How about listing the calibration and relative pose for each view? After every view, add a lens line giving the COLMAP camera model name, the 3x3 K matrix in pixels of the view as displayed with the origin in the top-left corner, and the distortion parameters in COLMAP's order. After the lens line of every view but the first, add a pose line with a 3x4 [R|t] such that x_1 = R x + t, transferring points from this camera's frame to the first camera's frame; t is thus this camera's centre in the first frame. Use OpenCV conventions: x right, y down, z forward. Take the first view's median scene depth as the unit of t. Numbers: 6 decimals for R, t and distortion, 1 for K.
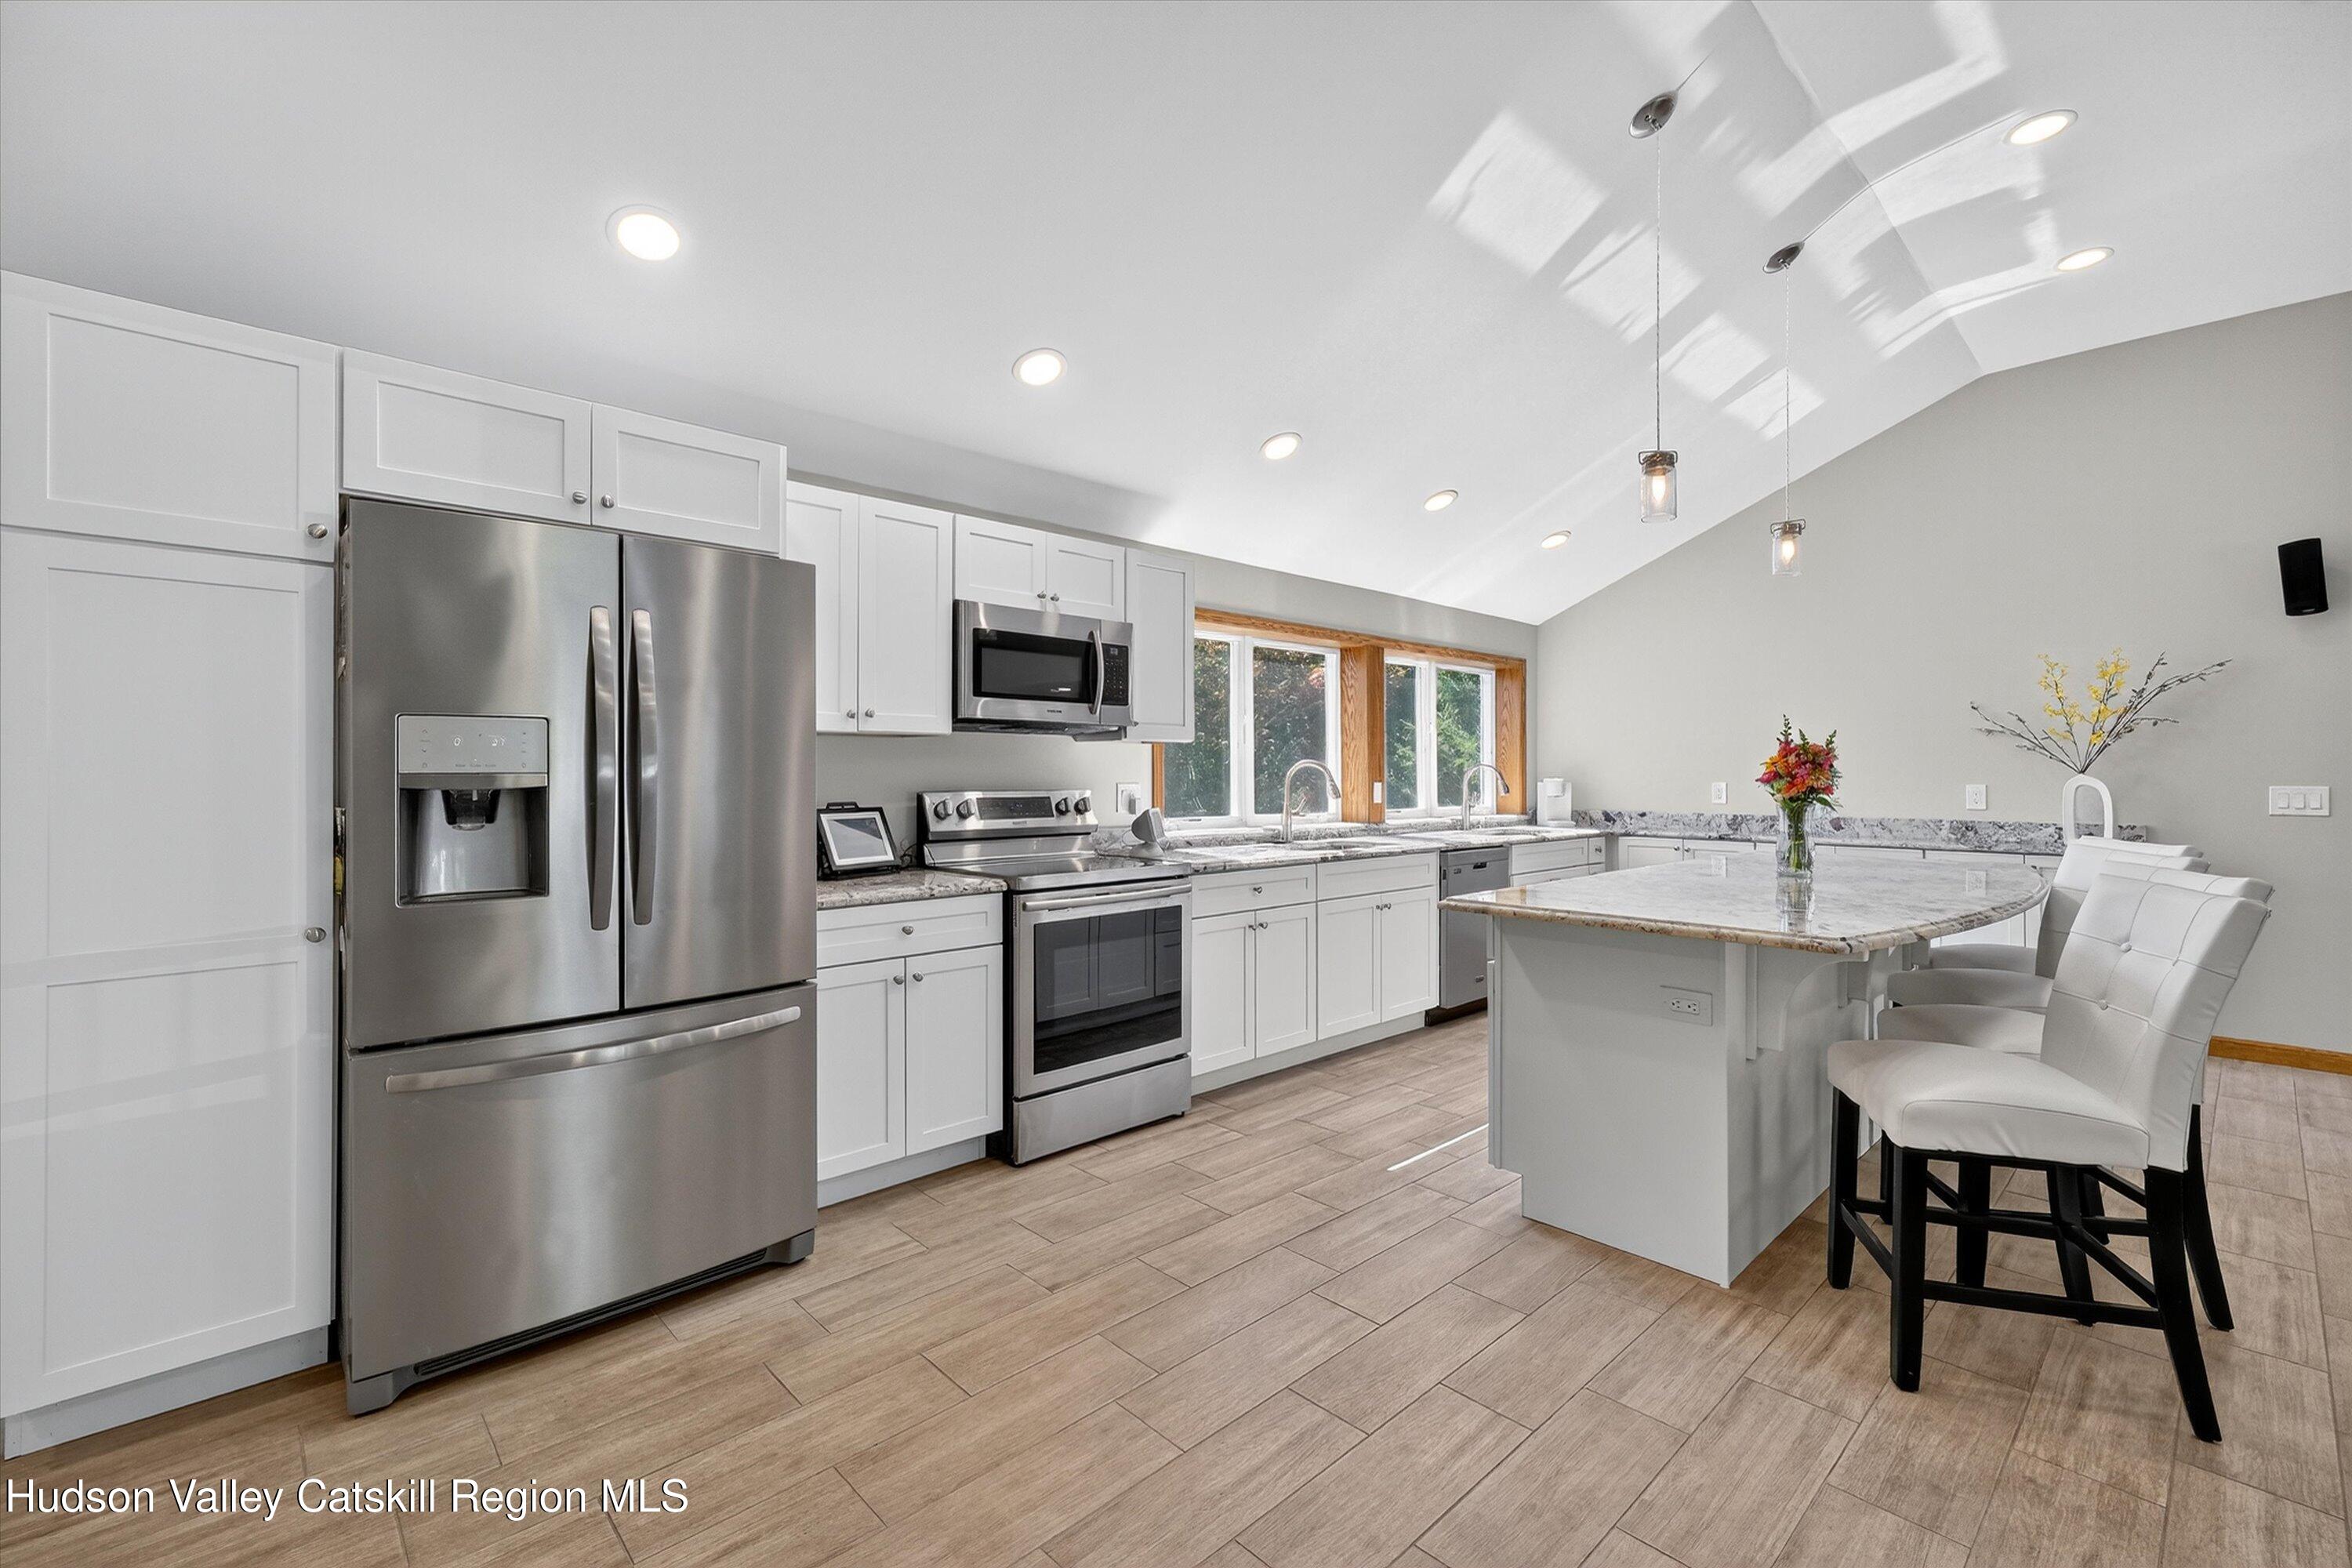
lens RADIAL K [[1001.9, 0, 1176.0], [0, 1001.9, 784.0], [0, 0, 1]] dist [-0.020425, 0.020683]
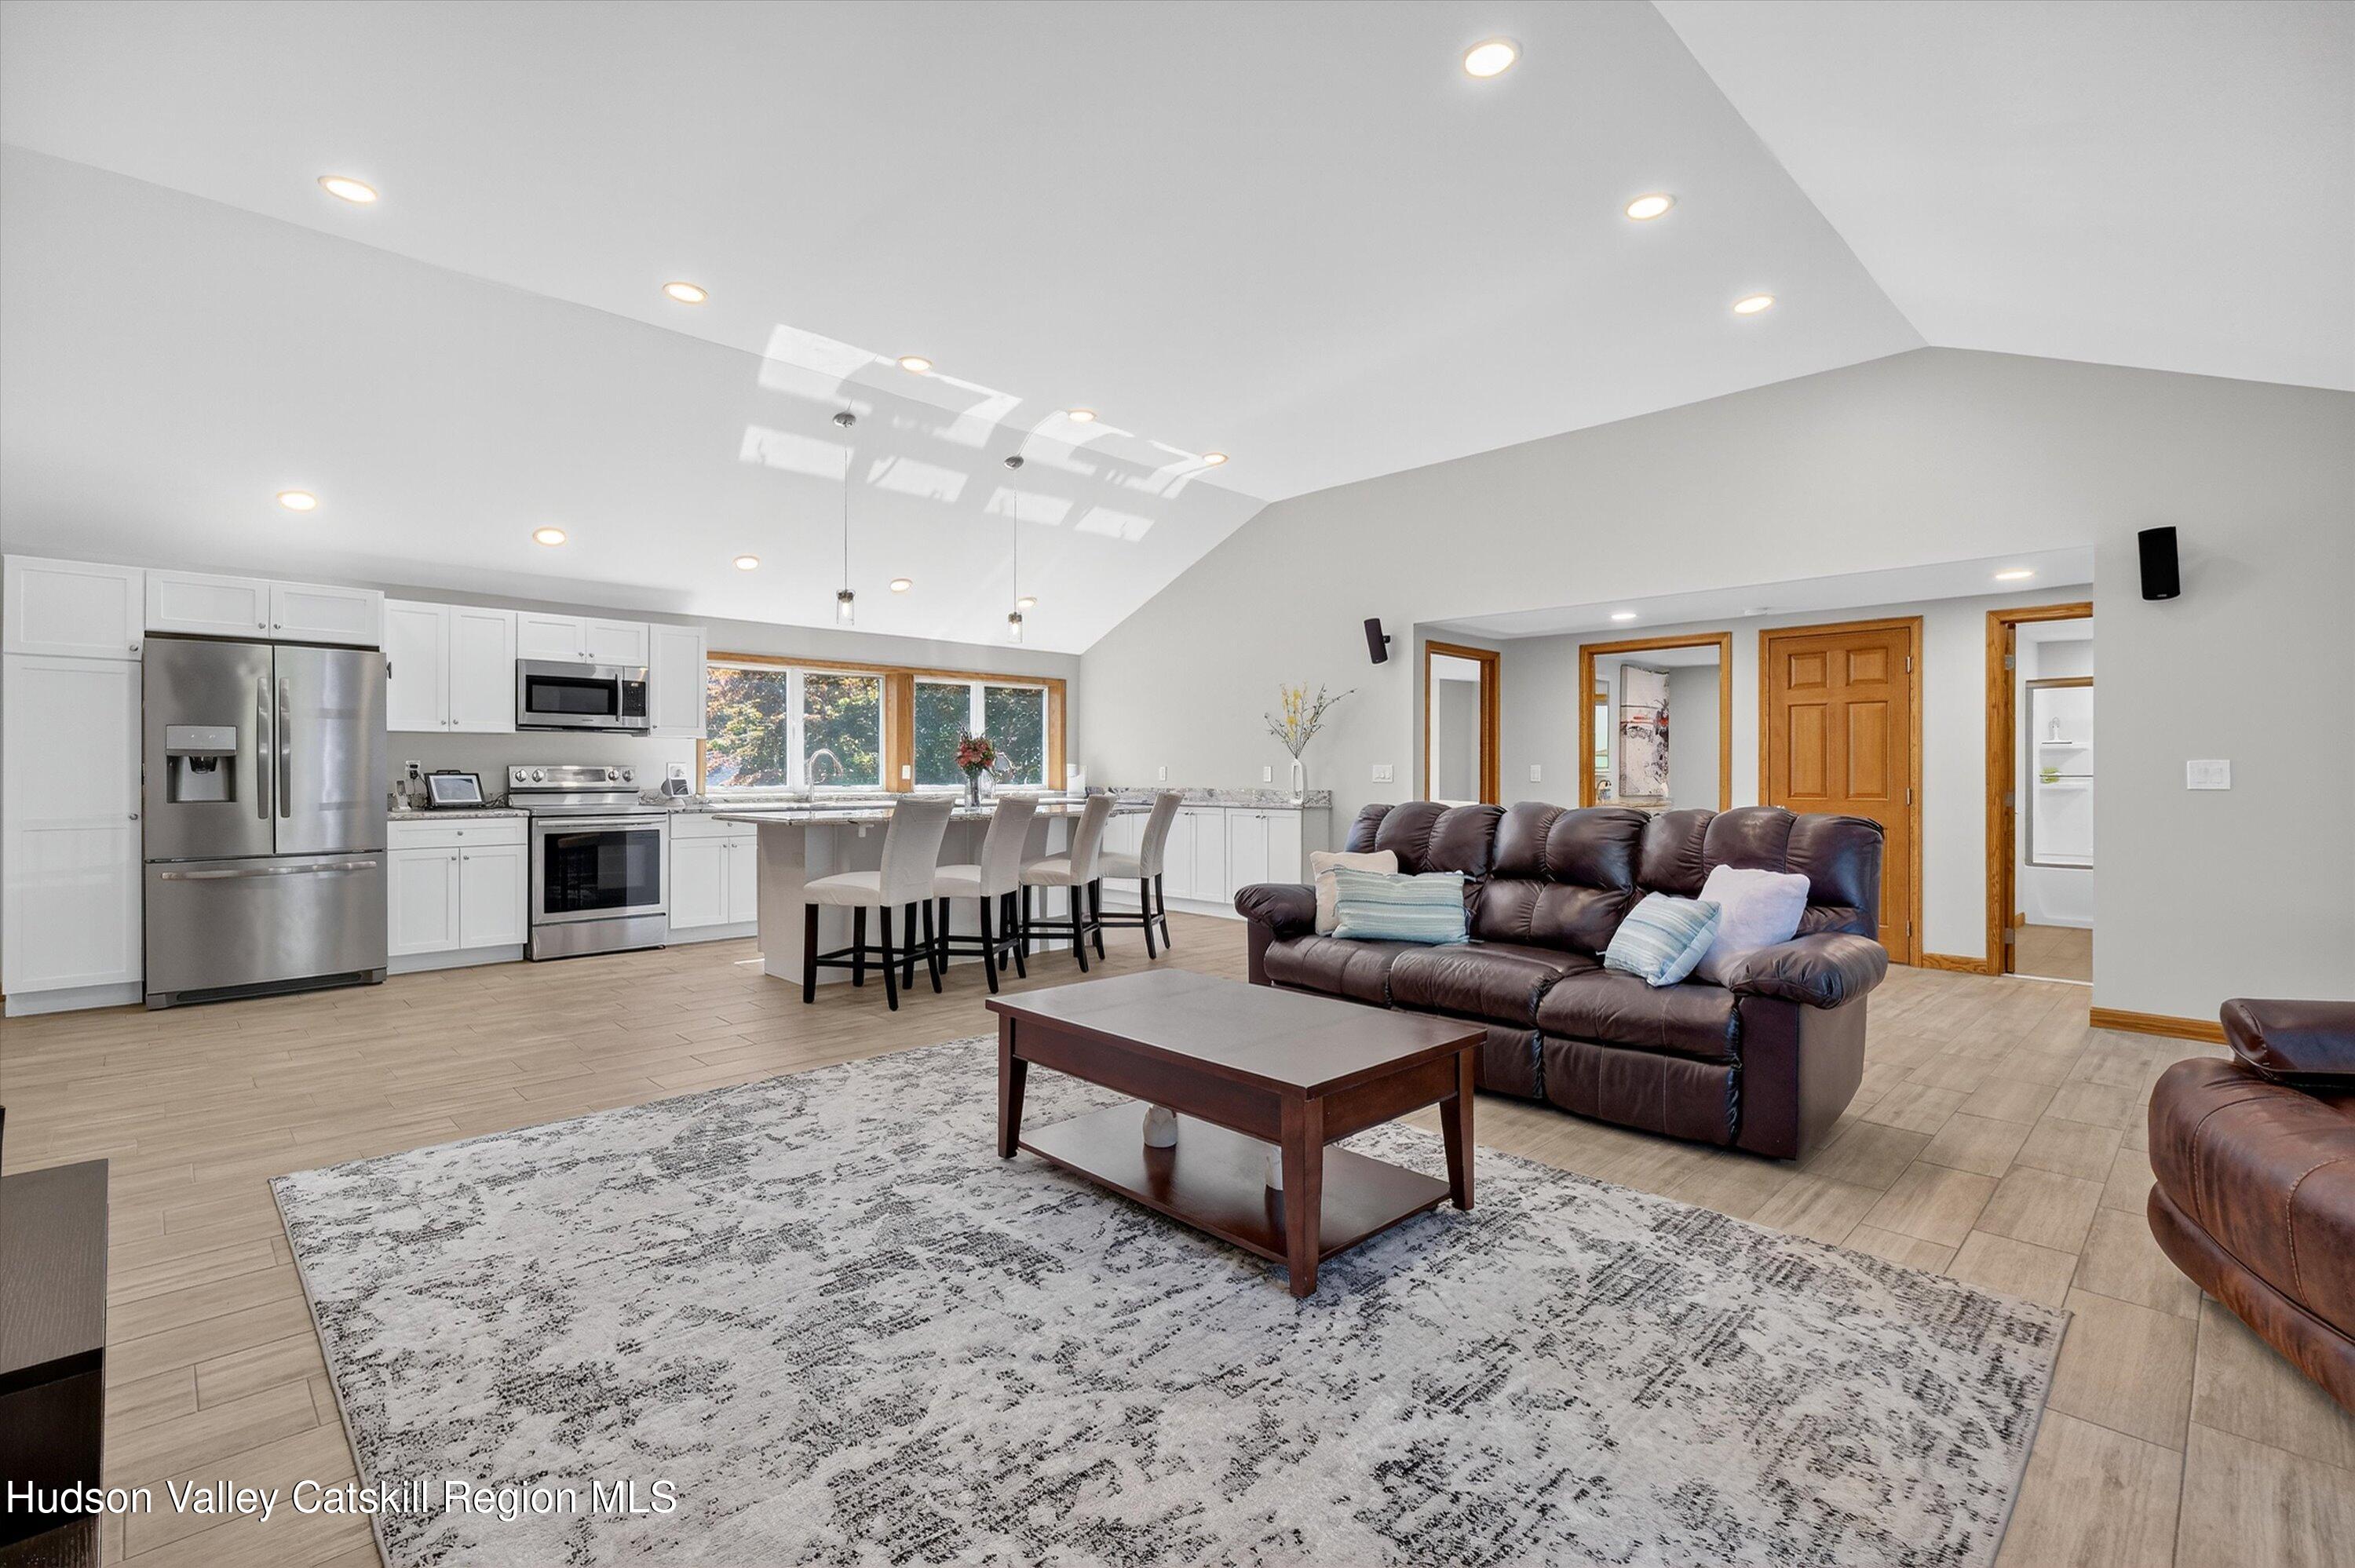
lens RADIAL K [[1048.1, 0, 1177.5], [0, 1048.1, 784.0], [0, 0, 1]] dist [0.002989, -0.000446]
pose [[0.999514, -0.000157, 0.031183, 0.813840], [0.000132, 1.000000, 0.000800, 0.037038], [-0.031183, -0.000795, 0.999513, -0.832216]]
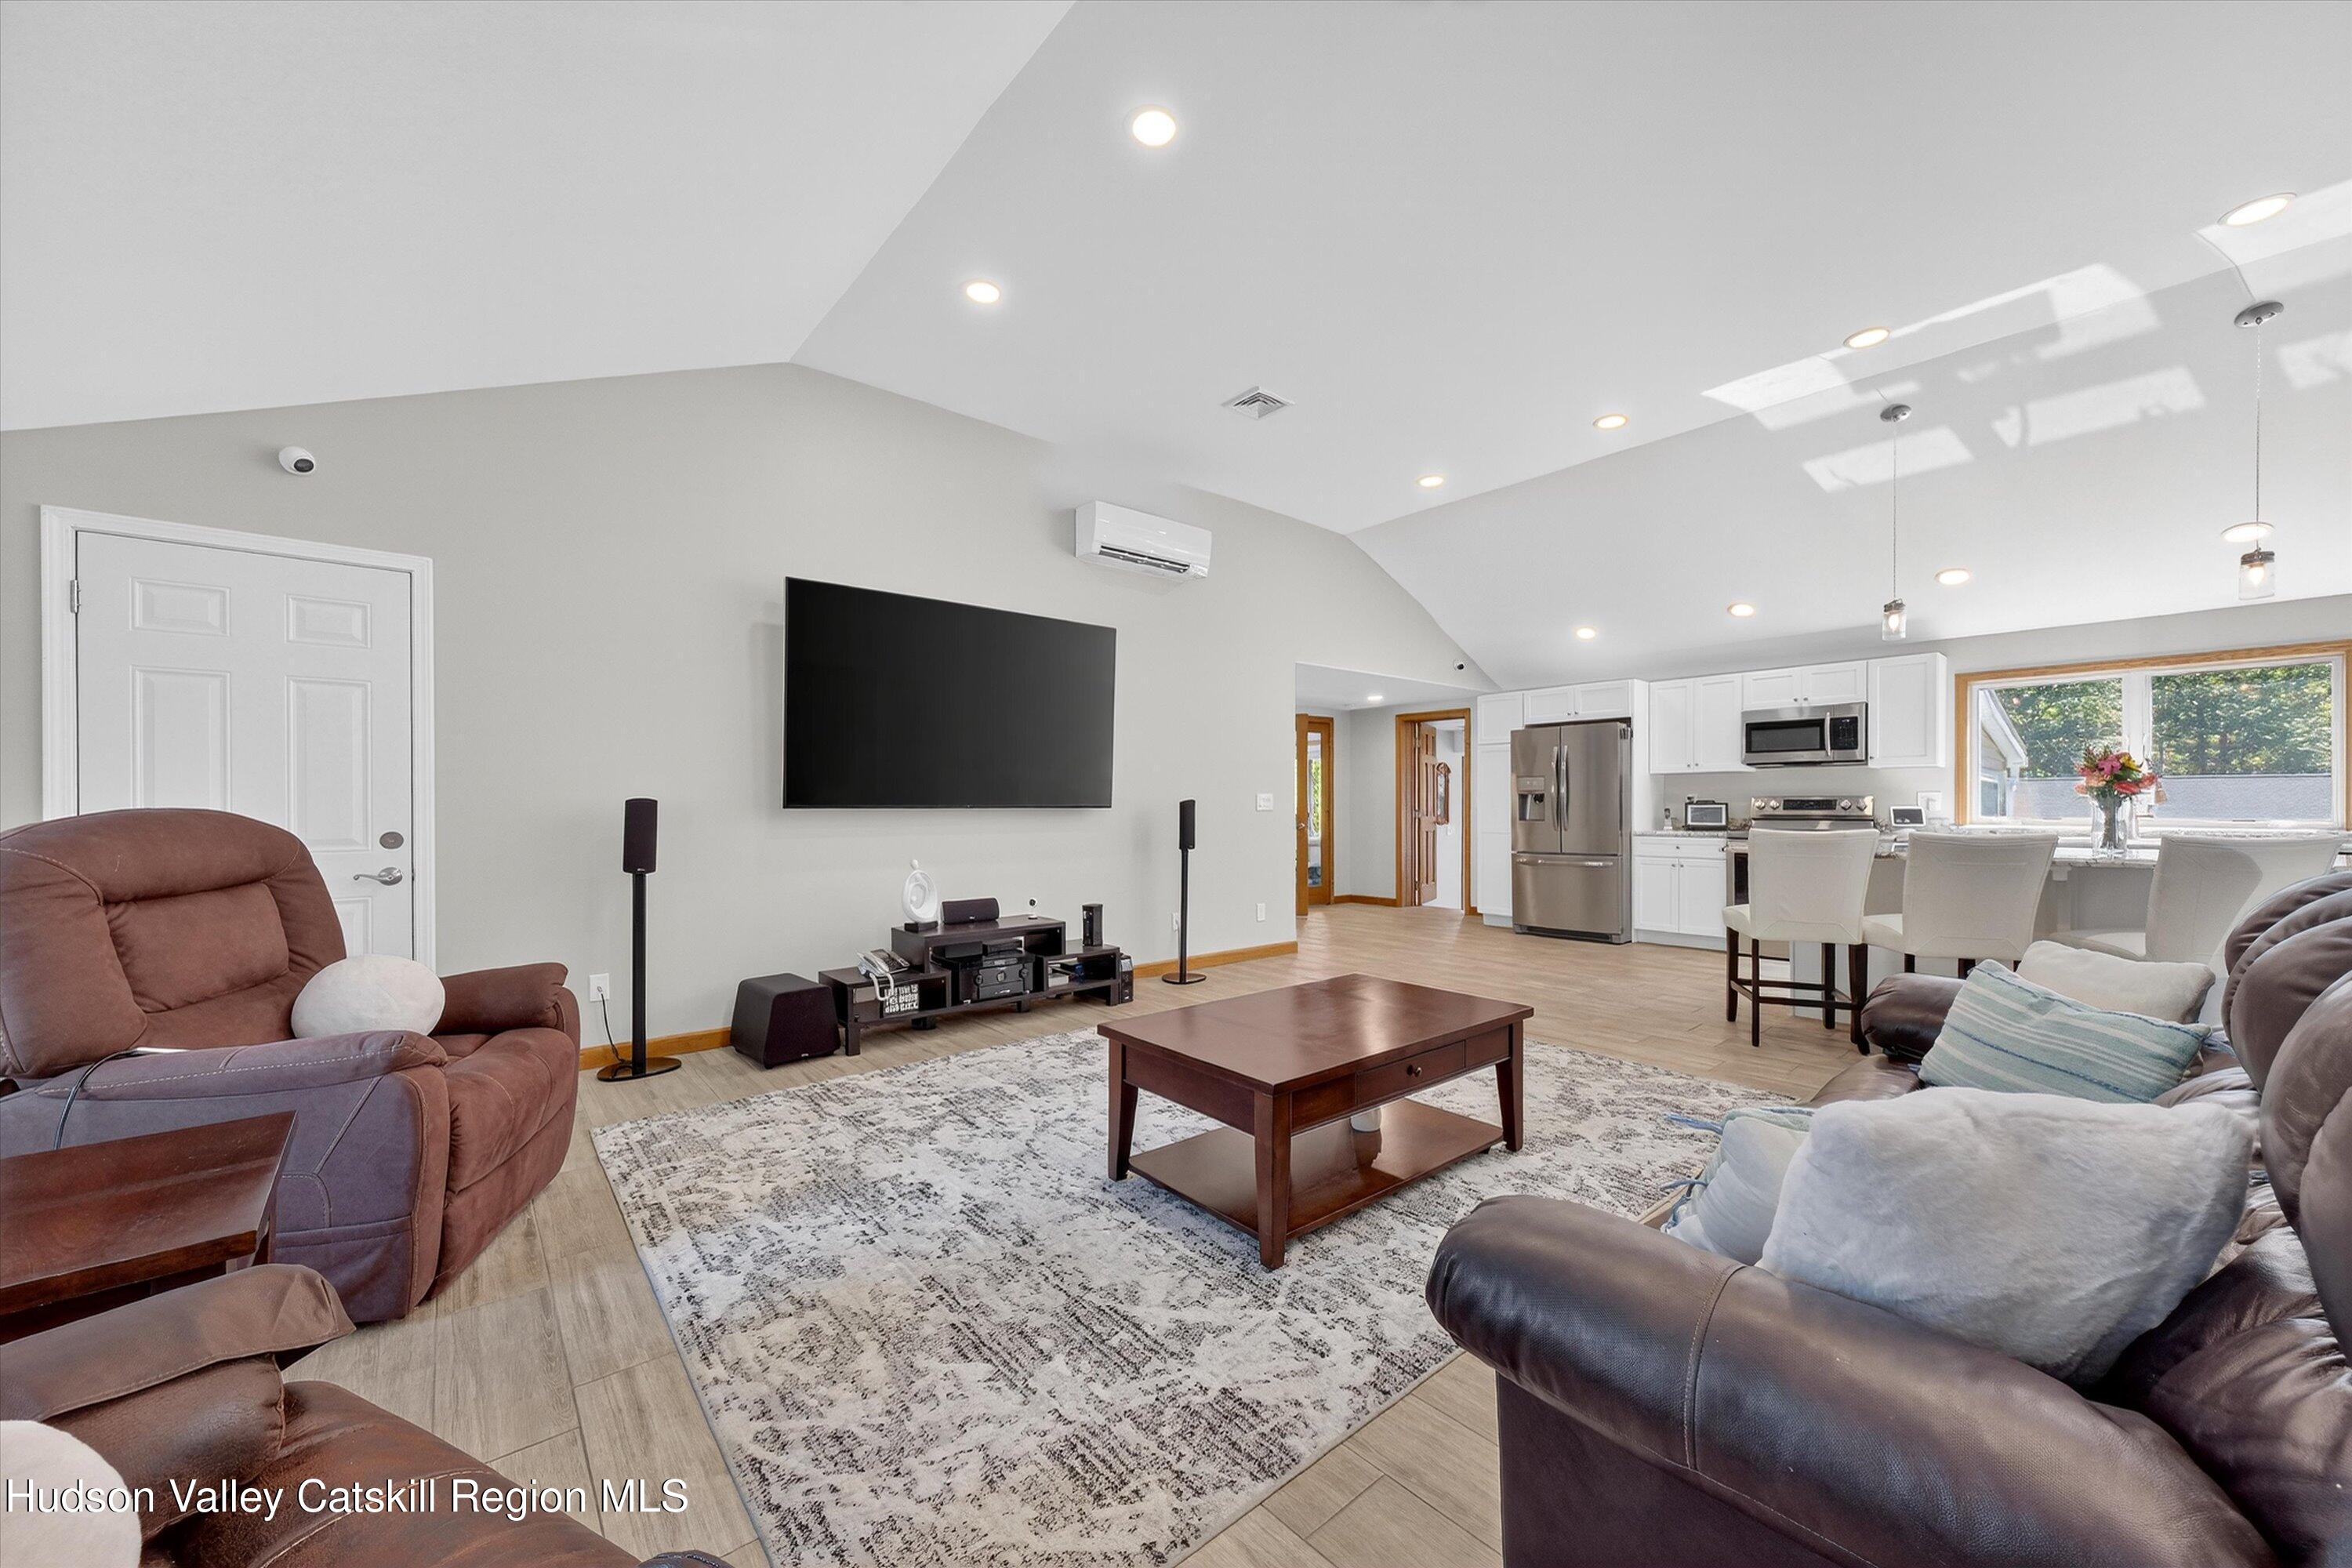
lens RADIAL K [[866.5, 0, 1181.7], [0, 866.5, 810.3], [0, 0, 1]] dist [0.001434, 0.000167]
pose [[-0.038529, 0.004806, -0.999246, 1.582248], [-0.004366, 0.999978, 0.004977, 0.032025], [0.999248, 0.004555, -0.038507, -0.166353]]
